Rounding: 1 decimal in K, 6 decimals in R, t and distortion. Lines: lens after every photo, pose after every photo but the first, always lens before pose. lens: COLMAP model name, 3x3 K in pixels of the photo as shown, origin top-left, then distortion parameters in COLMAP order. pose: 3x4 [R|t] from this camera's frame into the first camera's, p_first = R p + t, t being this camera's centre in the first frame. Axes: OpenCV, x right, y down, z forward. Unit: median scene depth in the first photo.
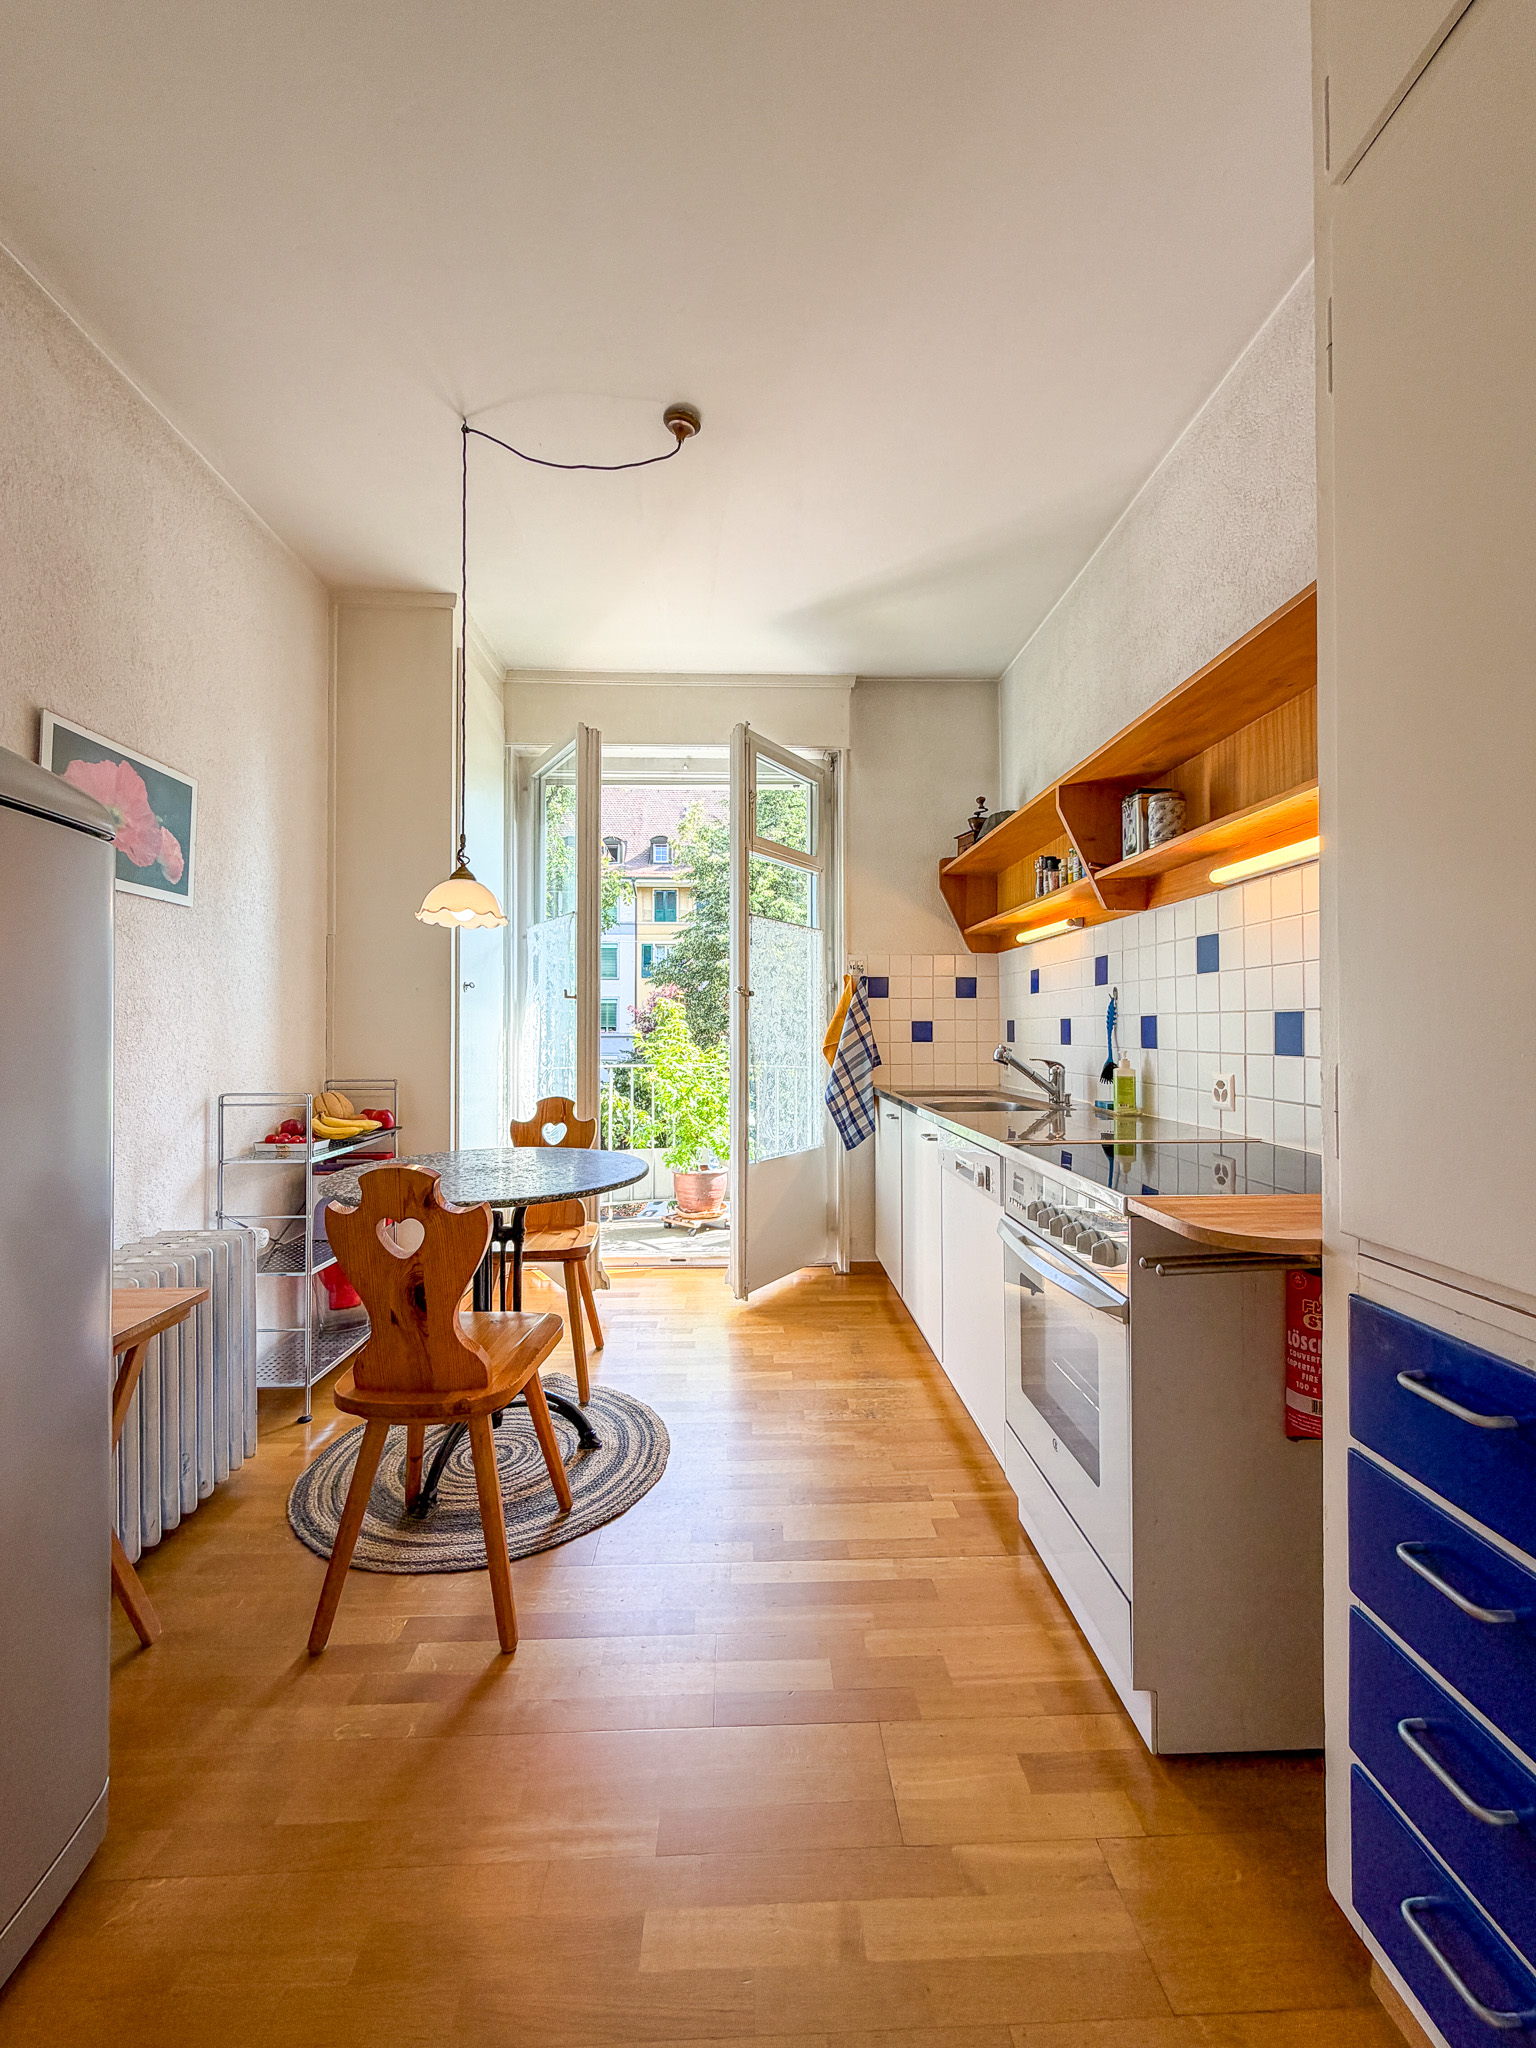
lens RADIAL K [[826.6, 0, 768.4], [0, 826.6, 1009.9], [0, 0, 1]] dist [-0.000942, -0.000005]
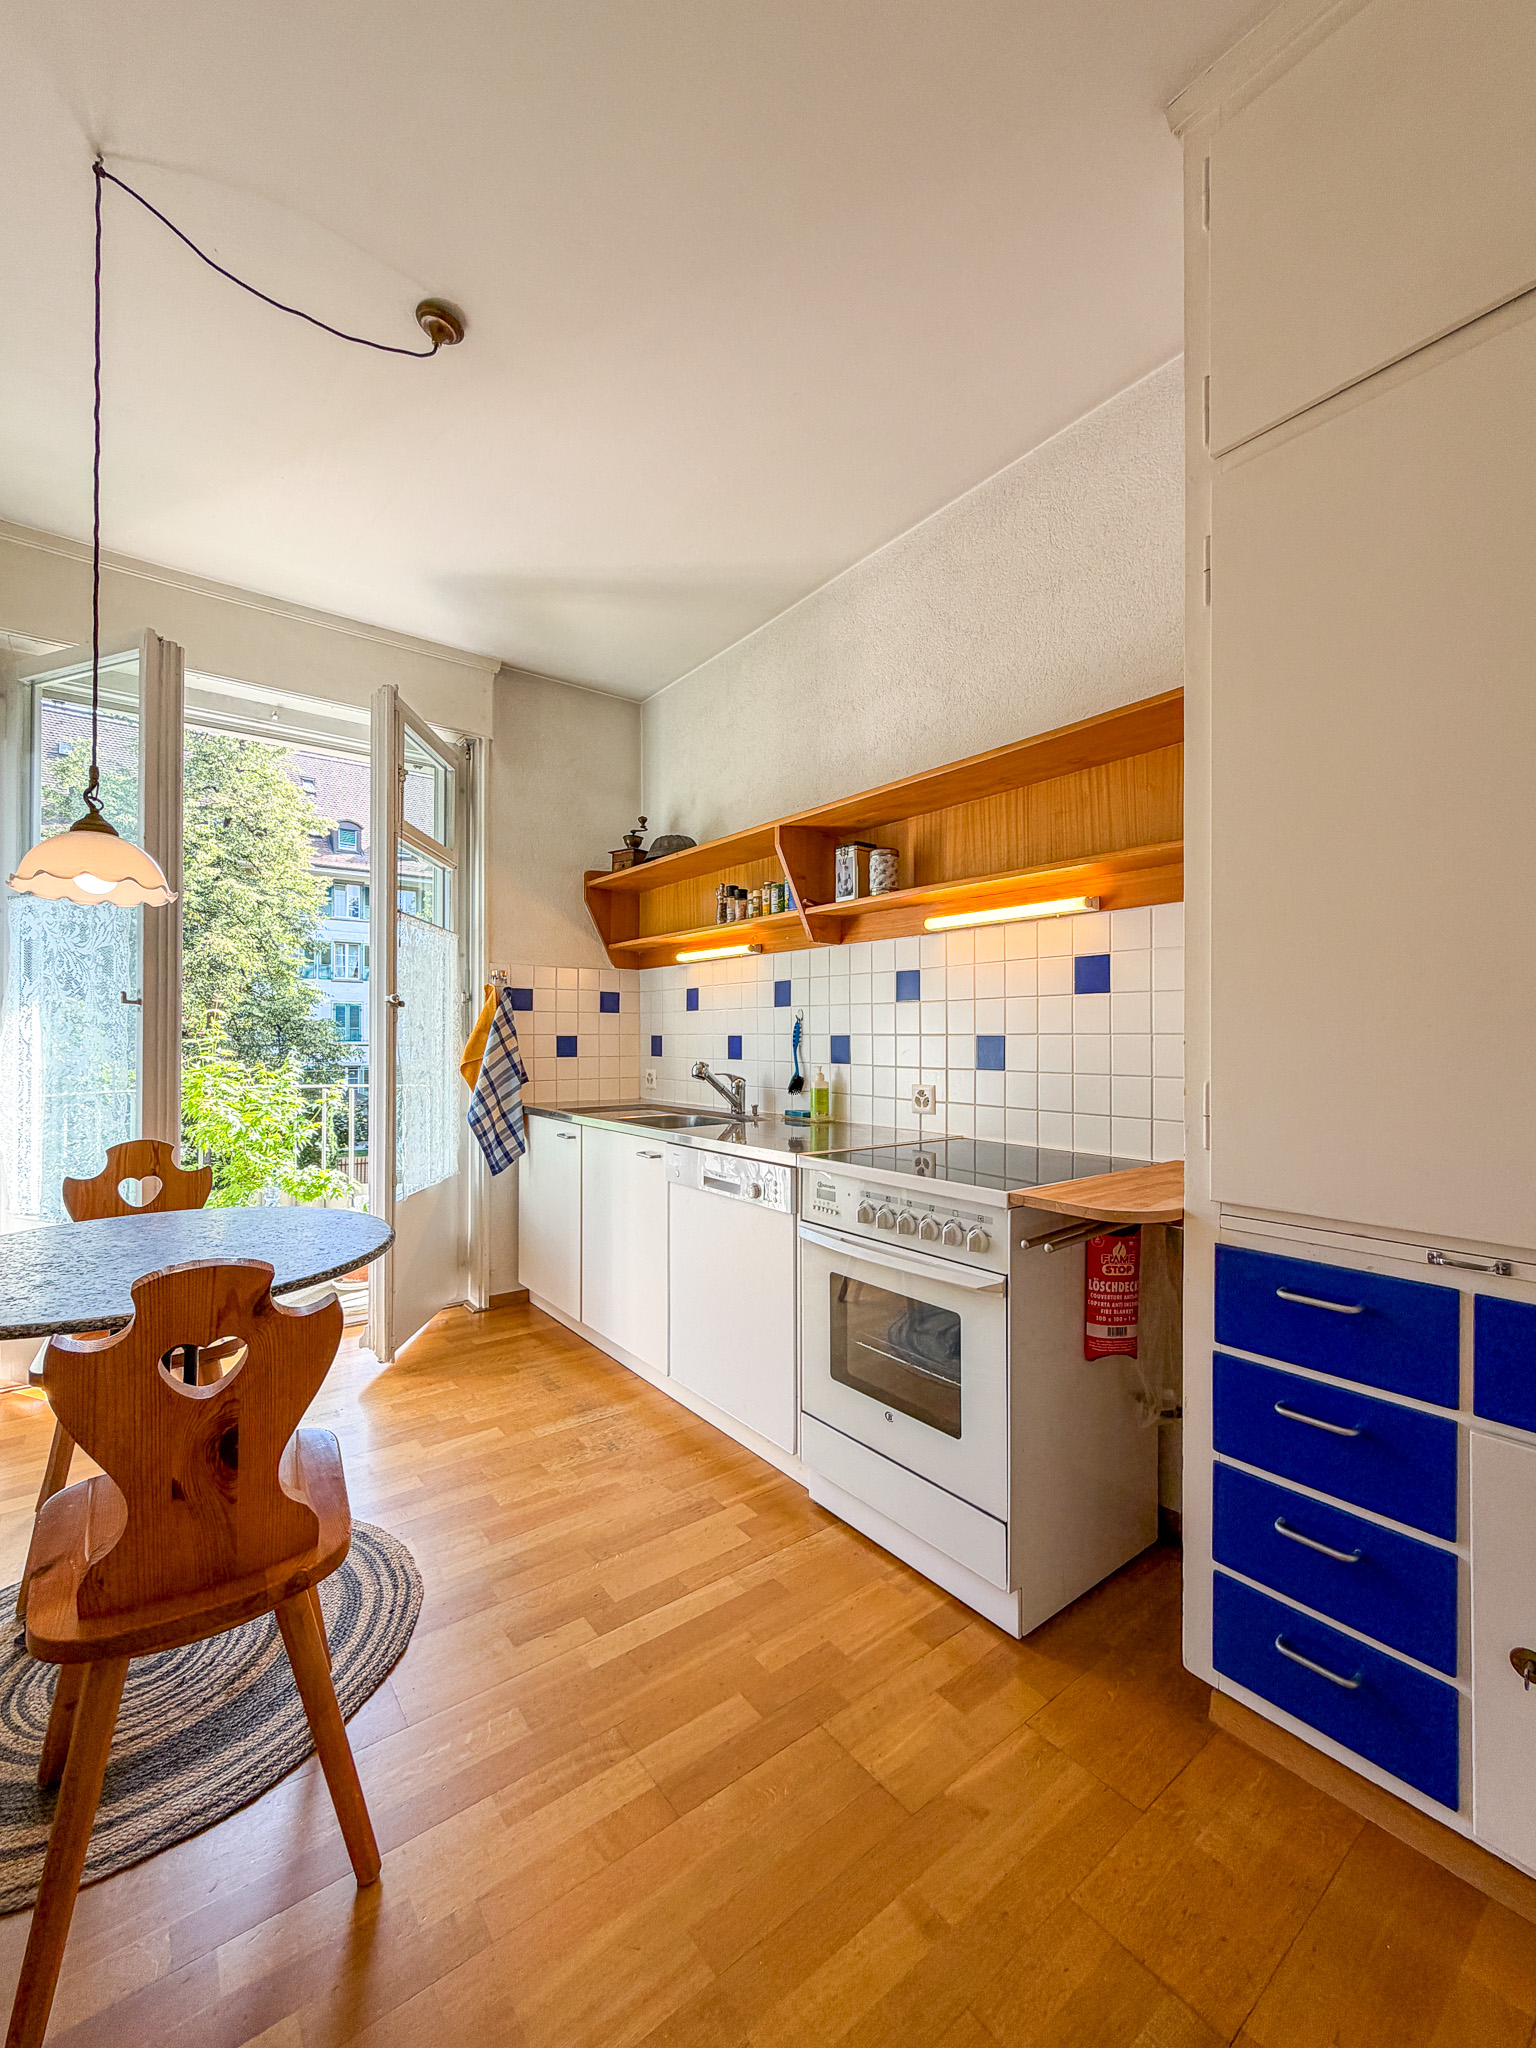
lens RADIAL K [[823.8, 0, 768.0], [0, 823.8, 1024.0], [0, 0, 1]] dist [-0.002075, -0.000071]
pose [[0.811210, 0.011247, 0.584647, -0.241186], [-0.016002, 0.999868, 0.002967, -0.008593], [-0.584536, -0.011762, 0.811283, 0.095911]]
